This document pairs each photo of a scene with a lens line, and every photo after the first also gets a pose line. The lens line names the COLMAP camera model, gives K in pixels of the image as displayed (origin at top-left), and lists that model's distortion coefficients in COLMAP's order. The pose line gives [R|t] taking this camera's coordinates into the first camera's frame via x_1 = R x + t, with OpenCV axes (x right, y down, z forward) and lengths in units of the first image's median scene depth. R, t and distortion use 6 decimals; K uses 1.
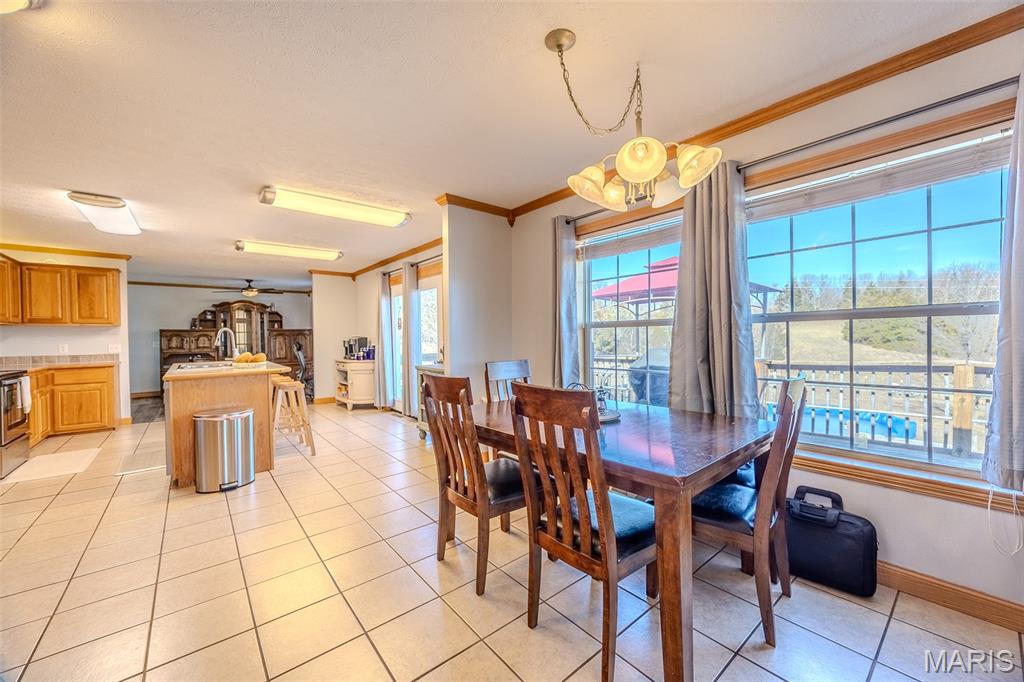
lens RADIAL K [[392.1, 0, 515.7], [0, 392.1, 343.2], [0, 0, 1]] dist [-0.001974, 0.000085]
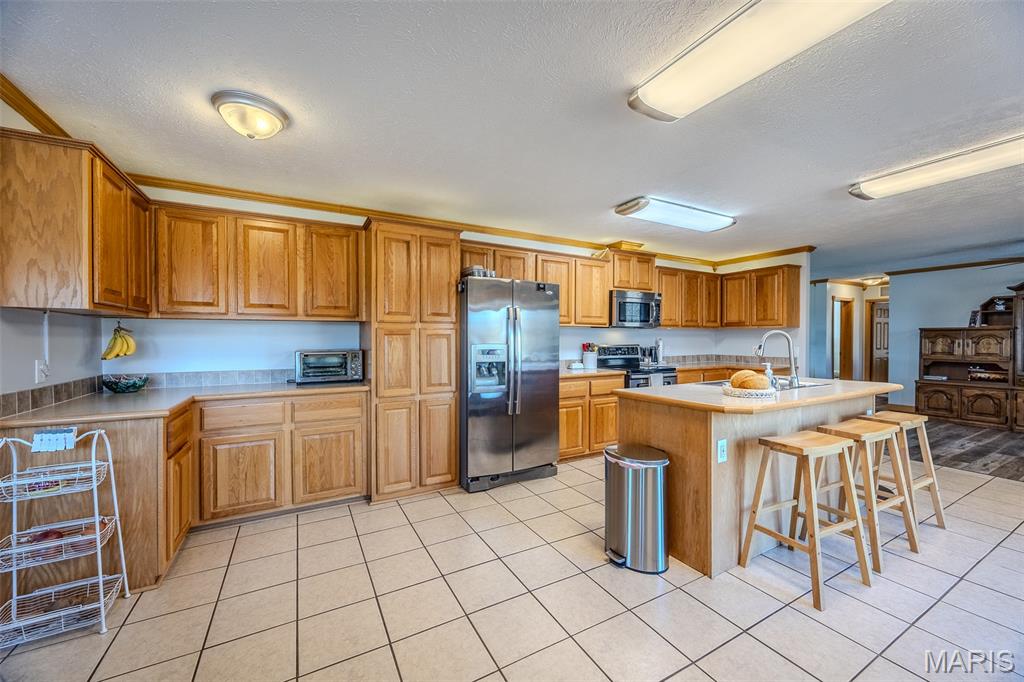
lens RADIAL K [[392.1, 0, 515.7], [0, 392.1, 343.2], [0, 0, 1]] dist [-0.001974, 0.000085]
pose [[-0.176826, 0.022086, -0.983994, -0.004287], [-0.014524, 0.999581, 0.025046, -0.013485], [0.984135, 0.018721, -0.176431, 0.346934]]
